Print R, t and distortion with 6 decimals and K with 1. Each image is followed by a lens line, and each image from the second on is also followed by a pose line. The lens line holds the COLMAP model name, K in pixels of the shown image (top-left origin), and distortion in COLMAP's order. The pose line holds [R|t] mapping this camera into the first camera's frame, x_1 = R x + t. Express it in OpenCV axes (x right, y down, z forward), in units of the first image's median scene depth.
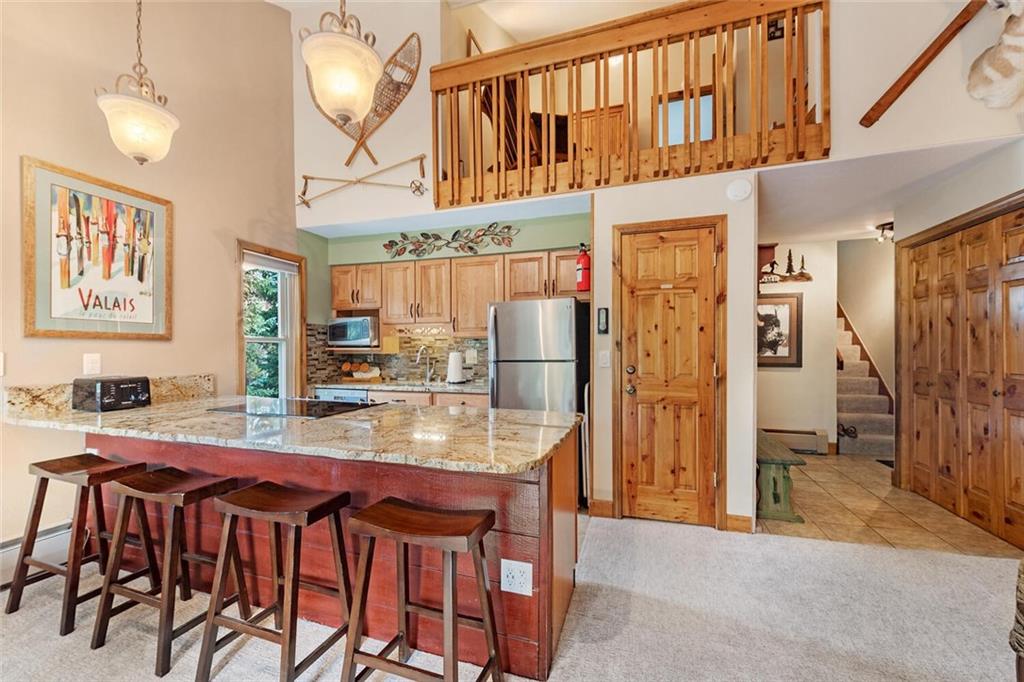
lens RADIAL K [[416.5, 0, 505.9], [0, 416.5, 352.4], [0, 0, 1]] dist [0.003503, -0.000557]
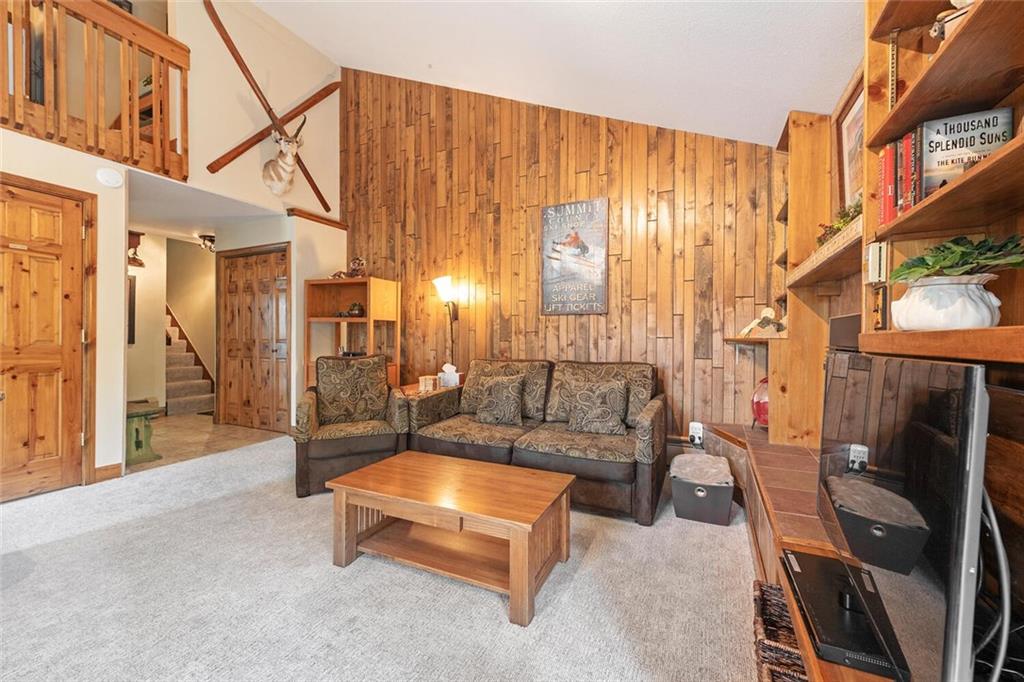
lens RADIAL K [[401.9, 0, 509.3], [0, 401.9, 340.6], [0, 0, 1]] dist [0.003643, -0.000348]
pose [[0.131645, 0.003564, 0.991291, -0.314001], [0.002752, 0.999988, -0.003960, 0.050478], [-0.991293, 0.003249, 0.131633, -0.180208]]
